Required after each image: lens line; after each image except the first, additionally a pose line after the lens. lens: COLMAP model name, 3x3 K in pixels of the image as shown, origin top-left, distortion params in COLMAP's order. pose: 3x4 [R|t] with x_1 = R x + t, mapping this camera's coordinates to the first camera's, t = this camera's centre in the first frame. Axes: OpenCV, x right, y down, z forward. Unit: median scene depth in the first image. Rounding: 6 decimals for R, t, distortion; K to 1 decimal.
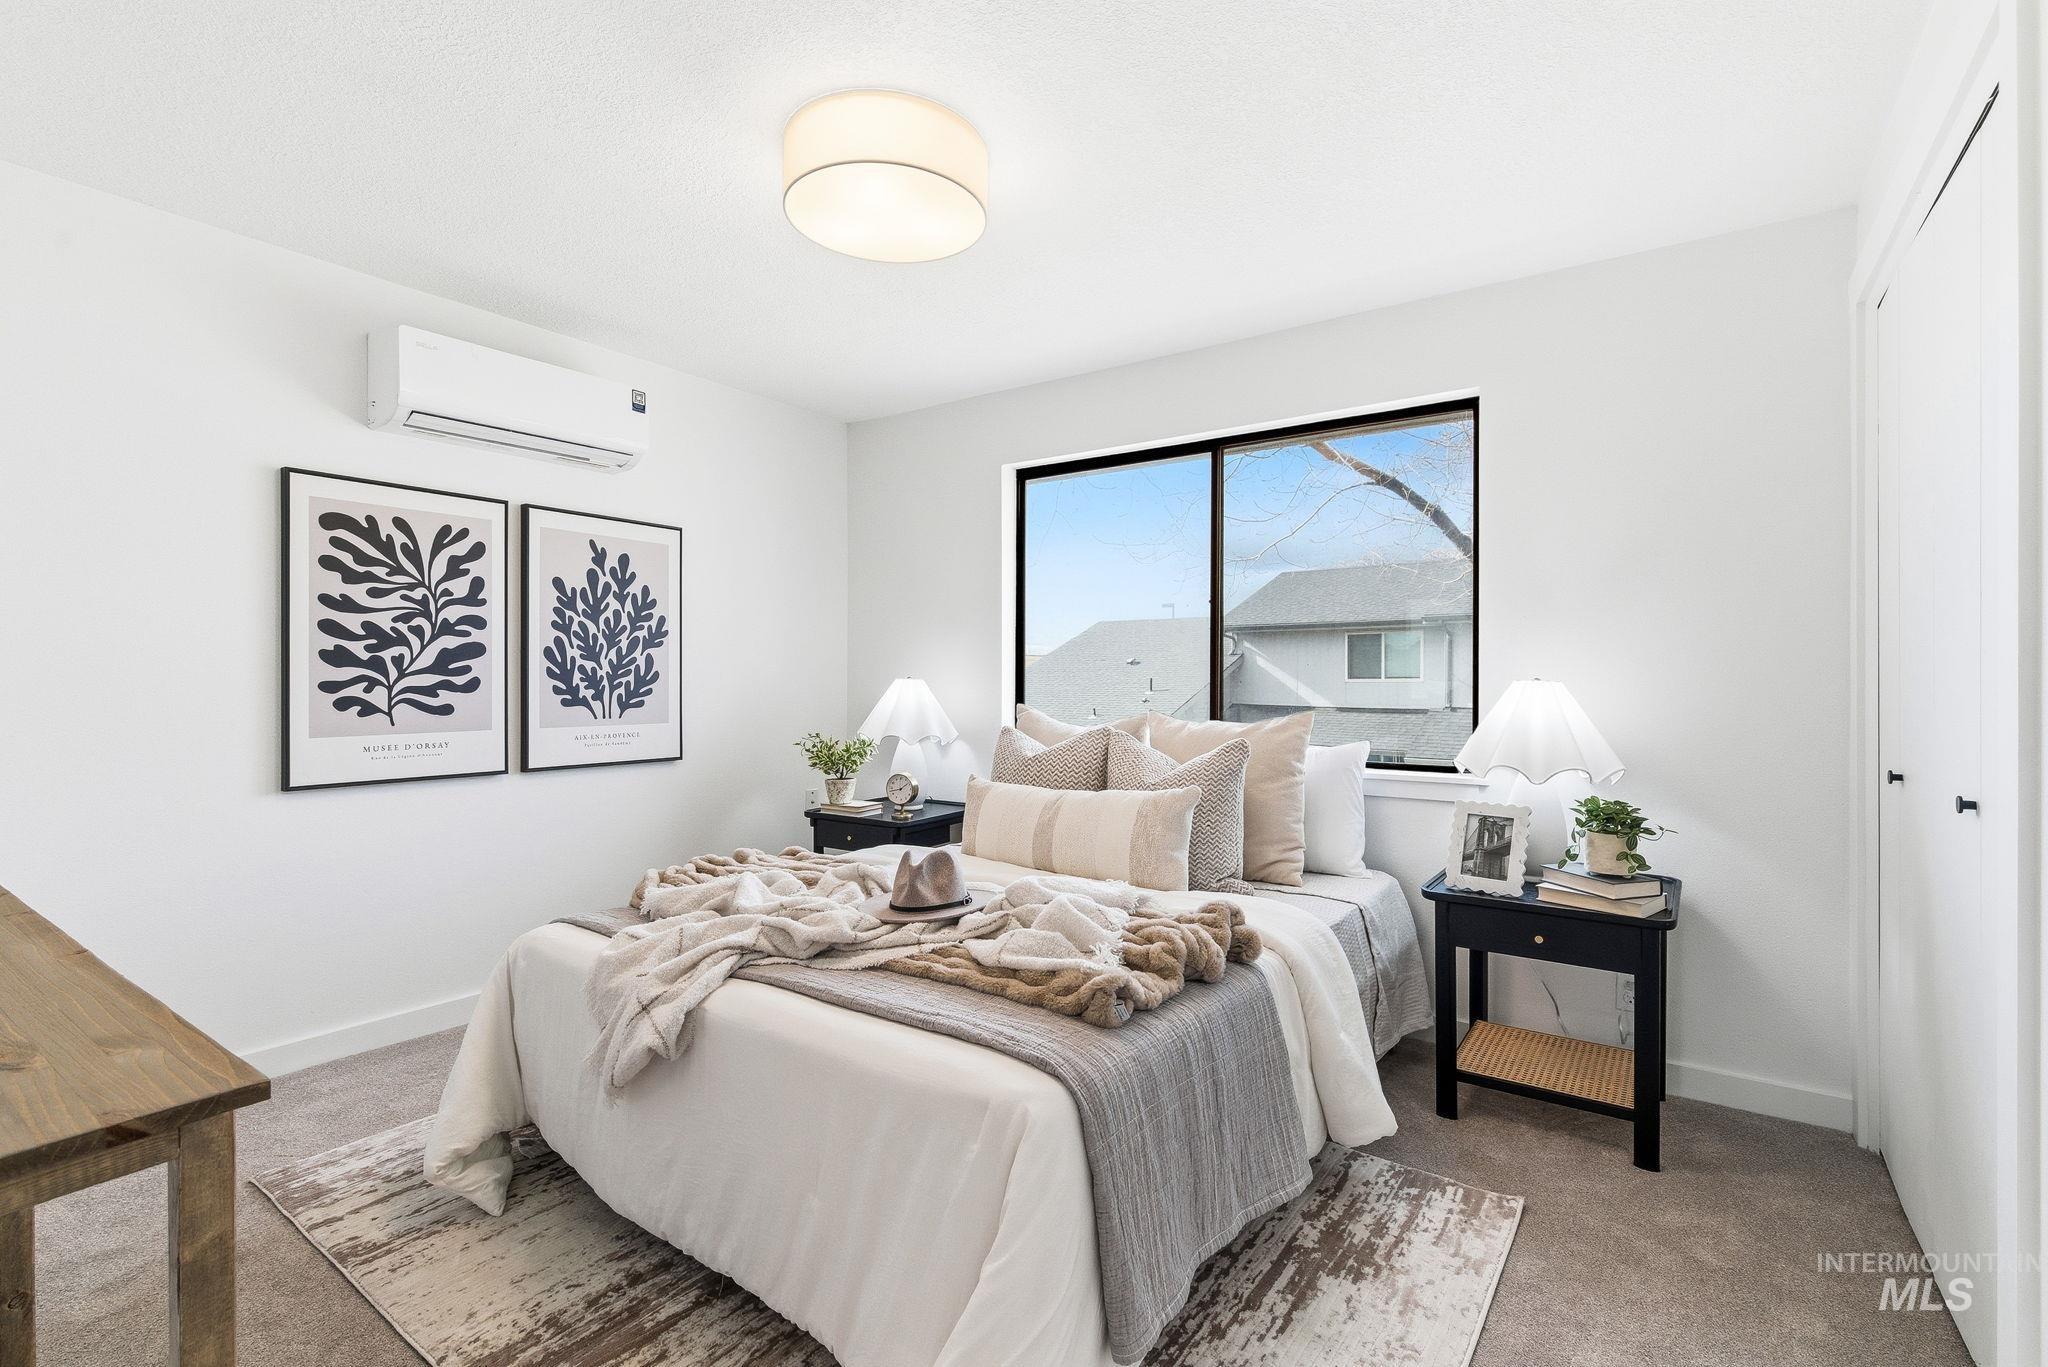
lens RADIAL K [[936.7, 0, 1028.3], [0, 936.7, 675.0], [0, 0, 1]] dist [0.000078, -0.000196]
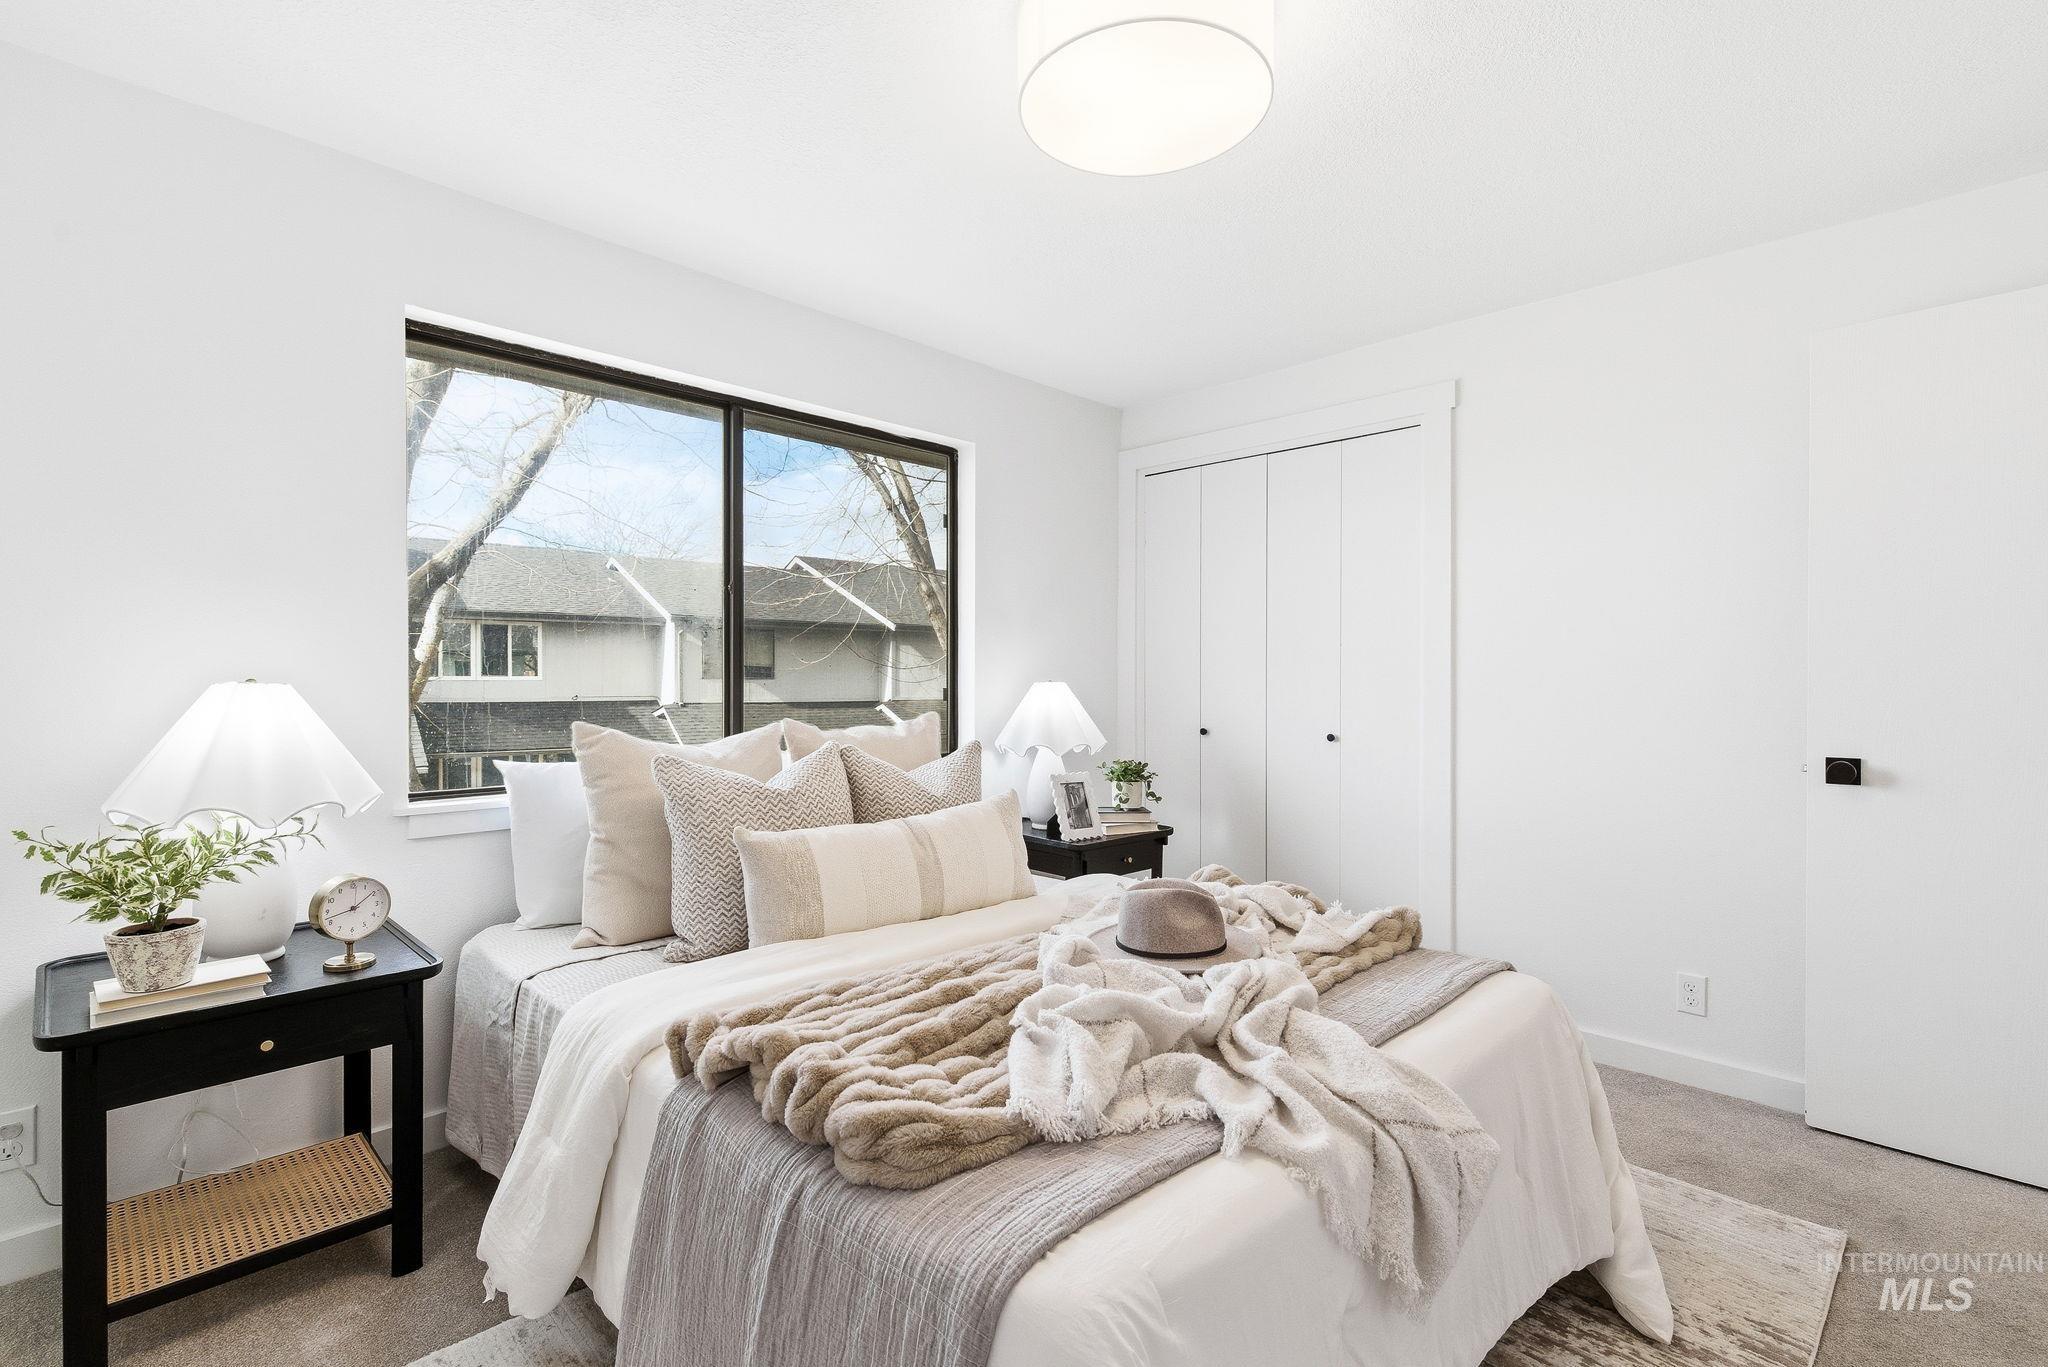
lens RADIAL K [[936.7, 0, 1028.3], [0, 936.7, 675.0], [0, 0, 1]] dist [0.000078, -0.000196]
pose [[0.163135, 0.003504, 0.986598, -0.723537], [-0.004110, 0.999987, -0.002872, 0.000099], [-0.986595, -0.003586, 0.163147, 0.735146]]
